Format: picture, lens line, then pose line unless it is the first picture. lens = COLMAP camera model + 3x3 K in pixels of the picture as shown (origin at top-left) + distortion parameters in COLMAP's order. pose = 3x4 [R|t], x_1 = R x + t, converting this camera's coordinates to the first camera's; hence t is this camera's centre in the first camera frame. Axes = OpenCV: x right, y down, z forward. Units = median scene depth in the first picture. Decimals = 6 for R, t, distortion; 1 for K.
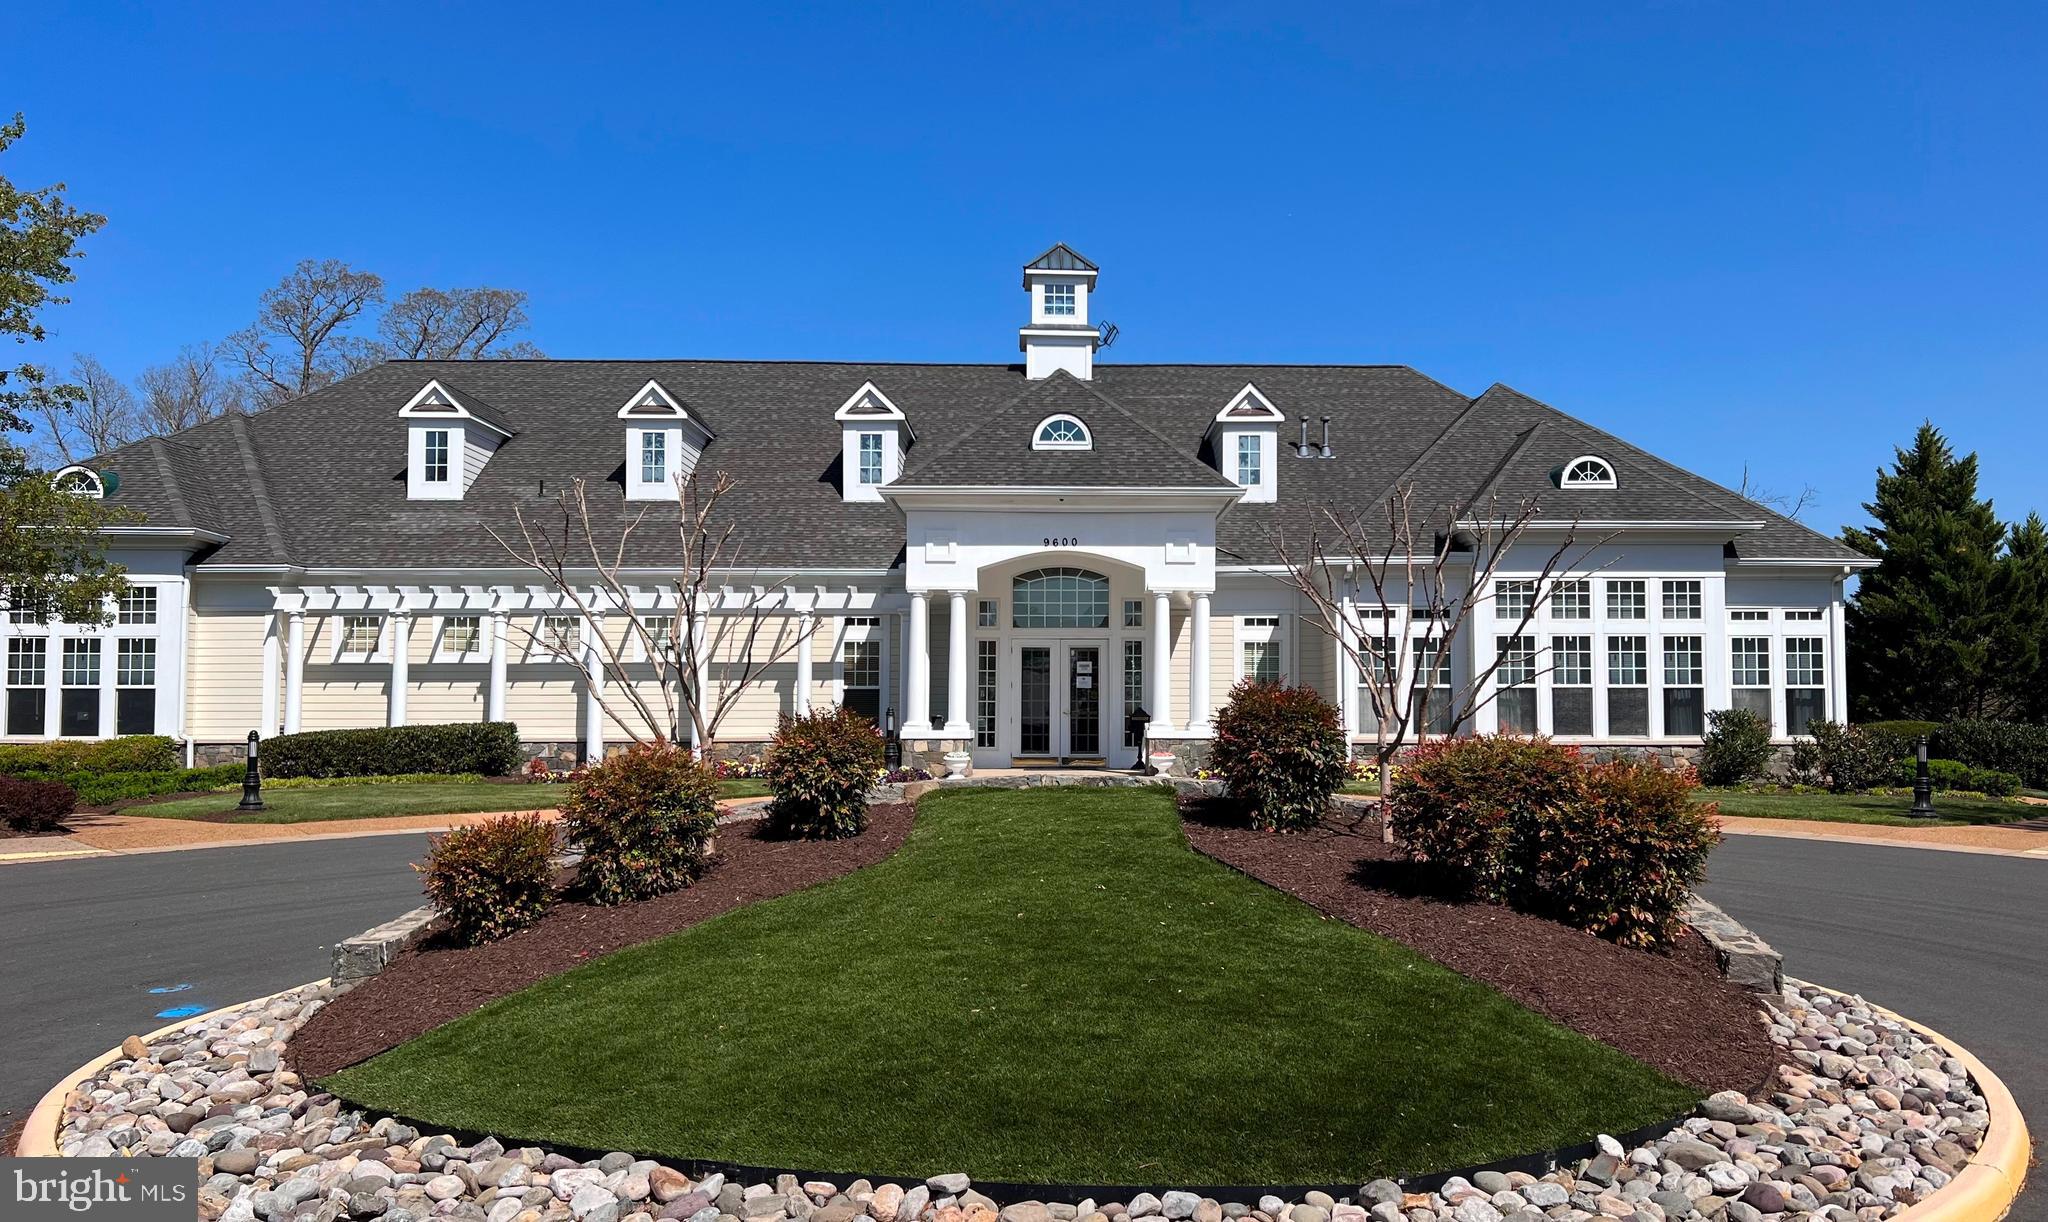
lens RADIAL K [[1533.4, 0, 1026.7], [0, 1533.4, 625.6], [0, 0, 1]] dist [0.048168, -0.001721]
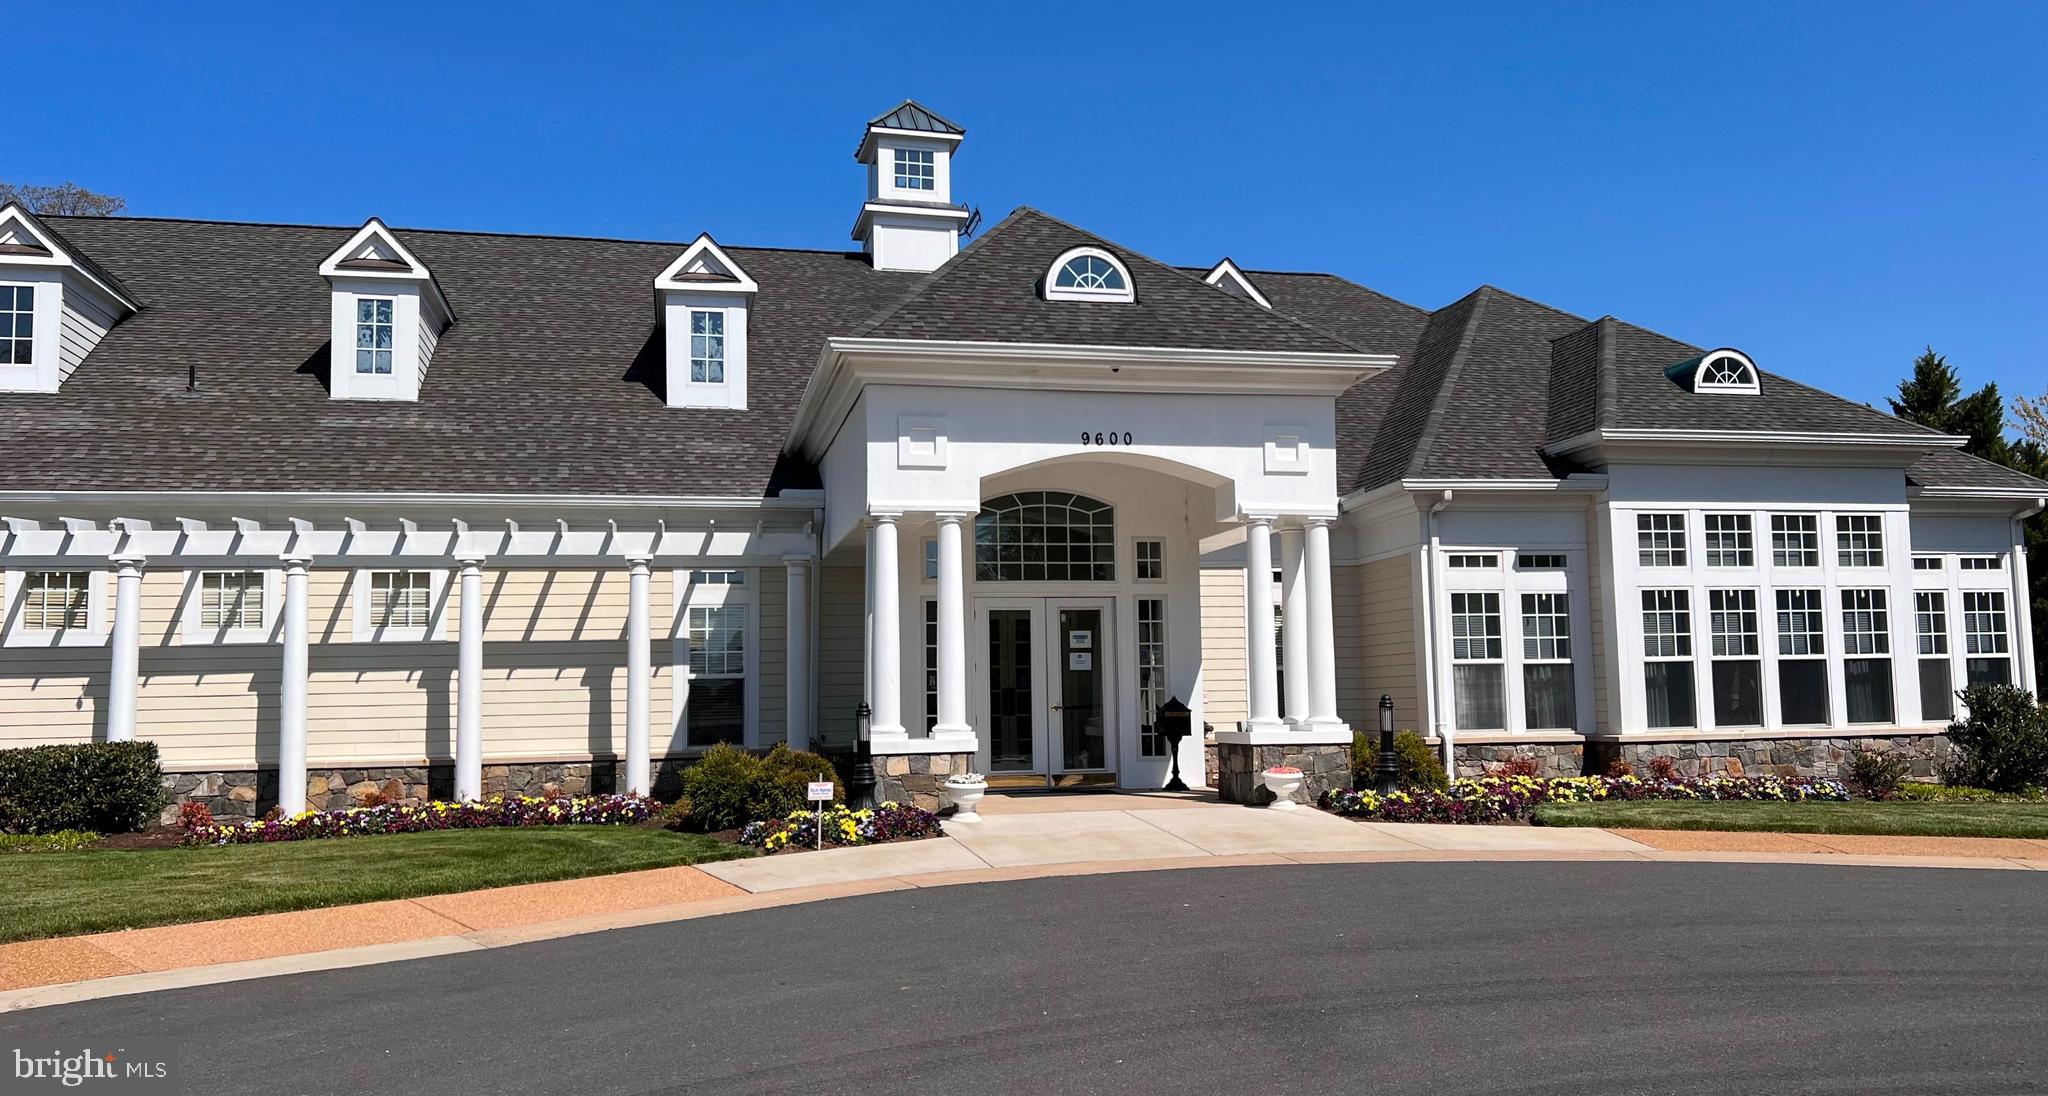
lens RADIAL K [[1606.4, 0, 1022.6], [0, 1606.4, 549.5], [0, 0, 1]] dist [0.015773, 0.007712]
pose [[0.979040, 0.001342, 0.203663, -0.124180], [0.007524, 0.999057, -0.042752, 0.016763], [-0.203528, 0.043388, 0.978107, 0.298958]]
